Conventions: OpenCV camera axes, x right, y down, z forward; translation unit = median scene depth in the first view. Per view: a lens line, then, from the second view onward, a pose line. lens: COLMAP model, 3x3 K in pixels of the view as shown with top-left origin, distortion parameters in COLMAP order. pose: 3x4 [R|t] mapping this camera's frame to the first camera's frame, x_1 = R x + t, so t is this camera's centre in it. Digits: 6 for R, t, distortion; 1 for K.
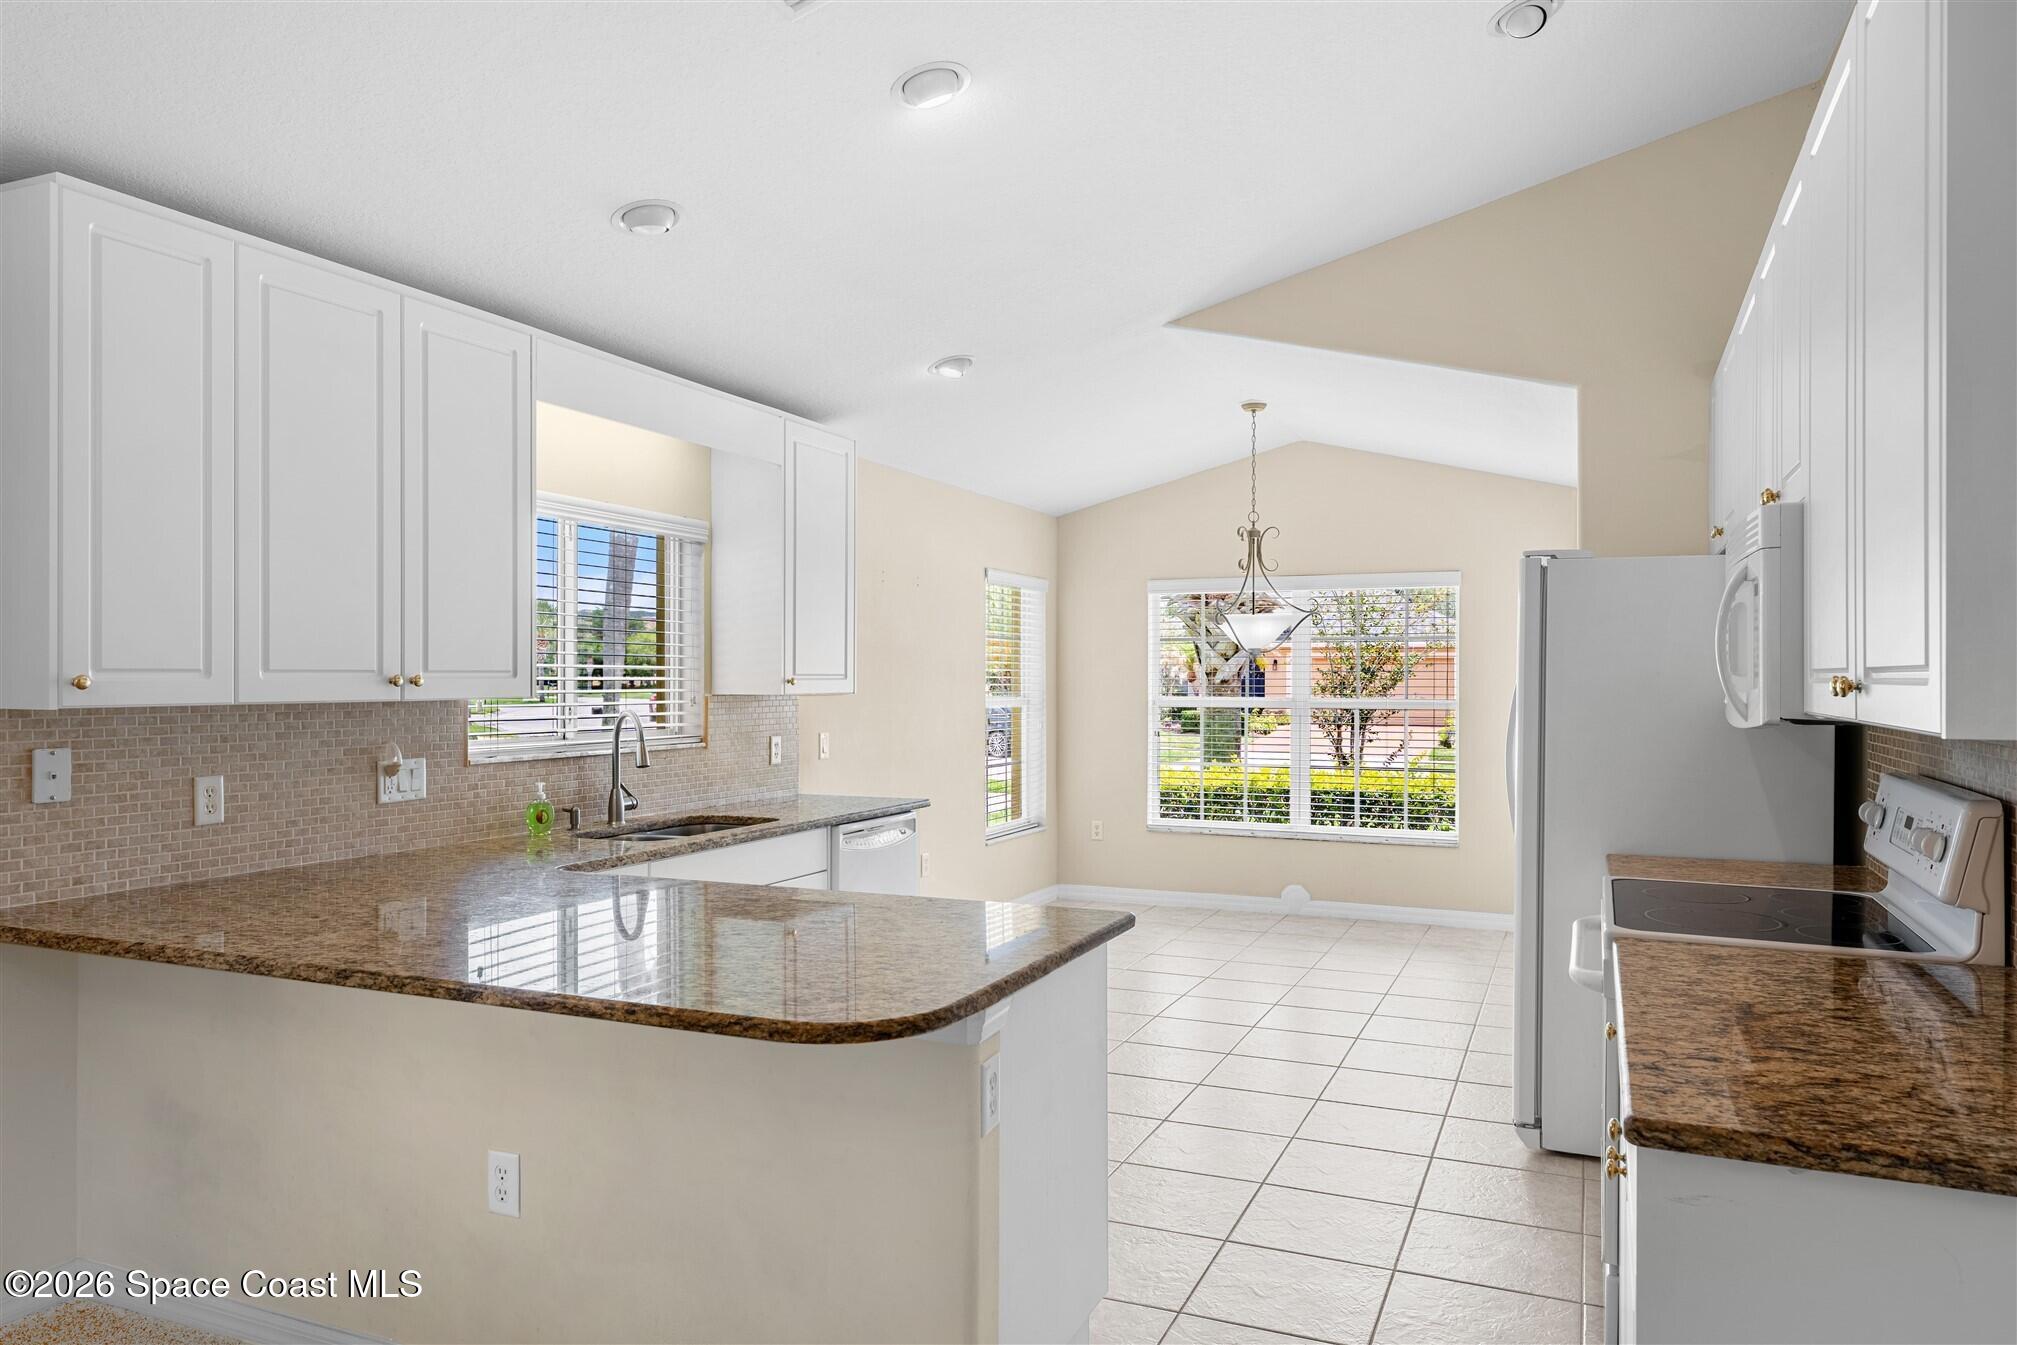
lens RADIAL K [[1353.7, 0, 1035.0], [0, 1353.7, 686.2], [0, 0, 1]] dist [0.008961, -0.005118]
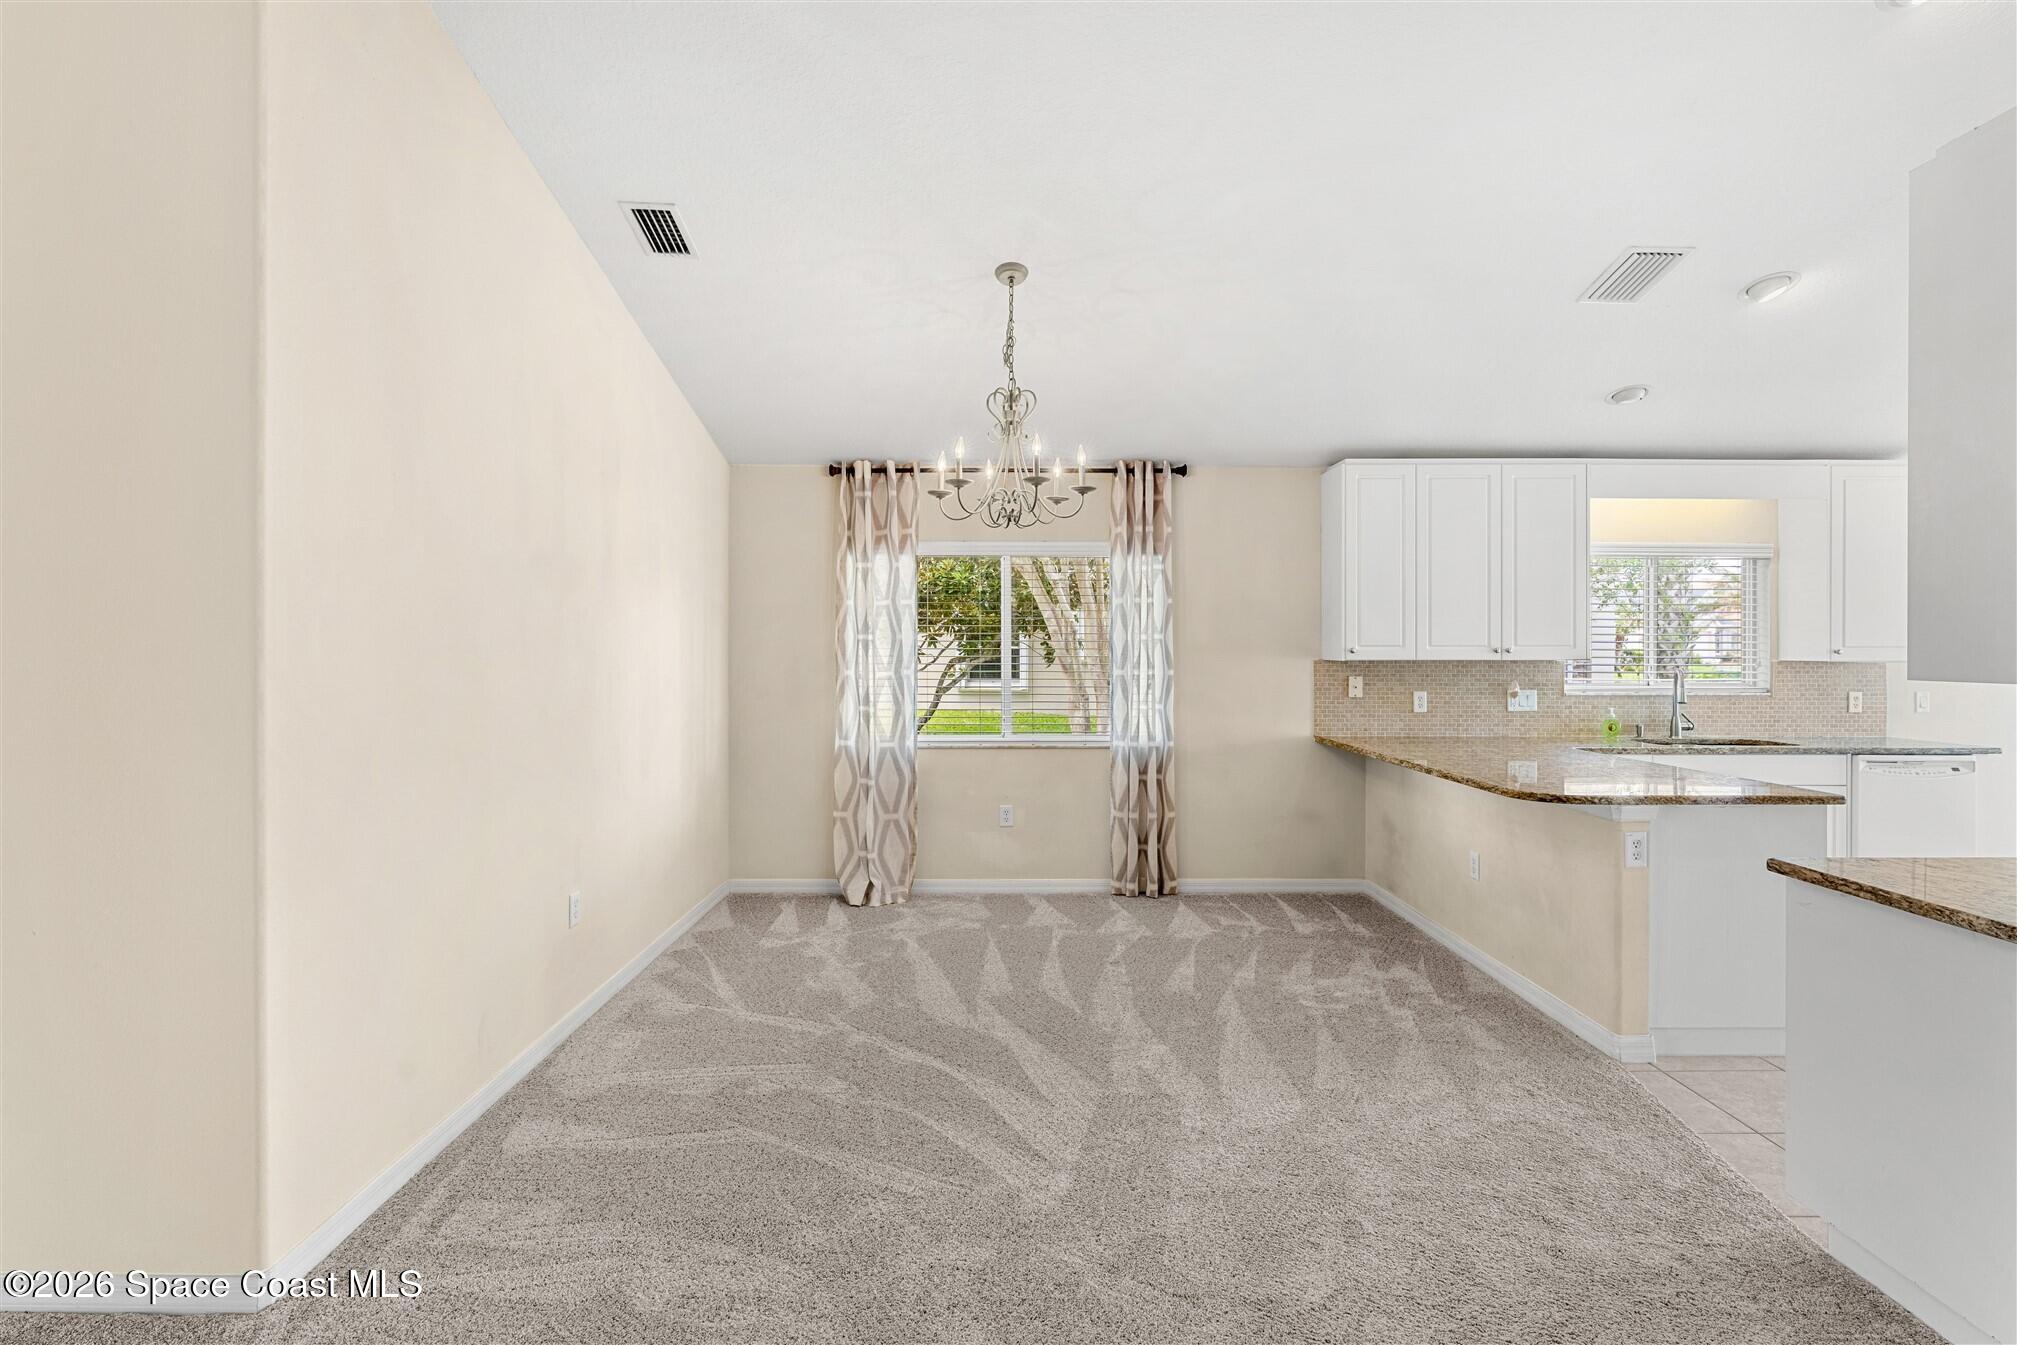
lens RADIAL K [[948.8, 0, 986.7], [0, 948.8, 657.4], [0, 0, 1]] dist [-0.001890, -0.000768]
pose [[0.384619, 0.007315, -0.923046, 0.388996], [-0.006826, 0.999964, 0.005081, 0.003403], [0.923050, 0.004346, 0.384655, -0.194969]]
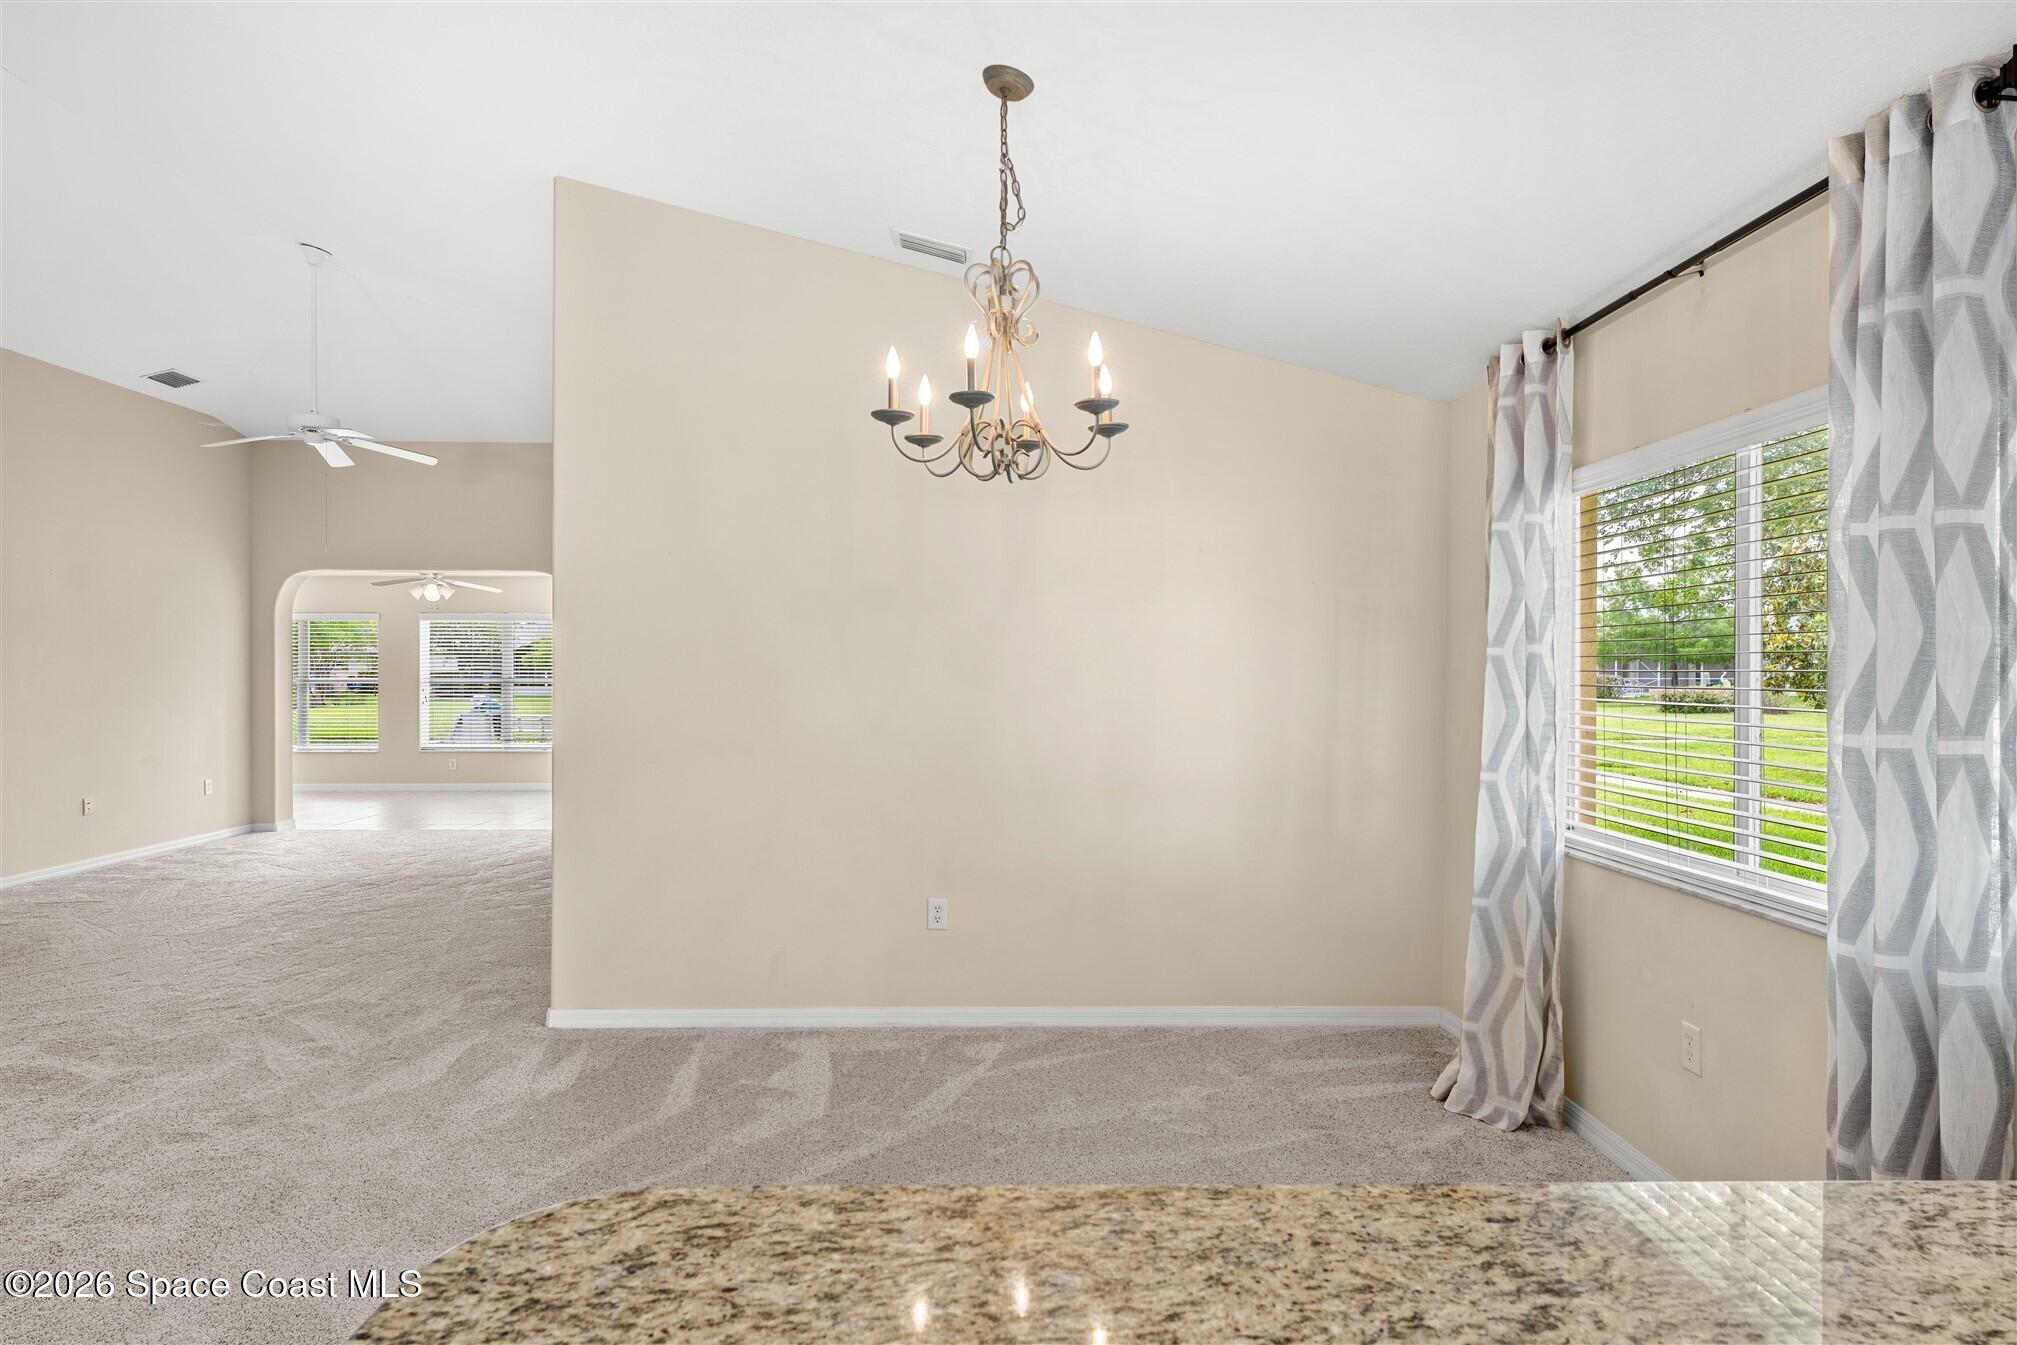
lens RADIAL K [[1128.0, 0, 1015.1], [0, 1128.0, 677.4], [0, 0, 1]] dist [-0.013654, 0.000187]
pose [[-0.909747, -0.000433, -0.415164, -0.045564], [-0.005747, 0.999917, 0.011551, -0.001583], [0.415124, 0.012894, -0.909673, 0.594724]]
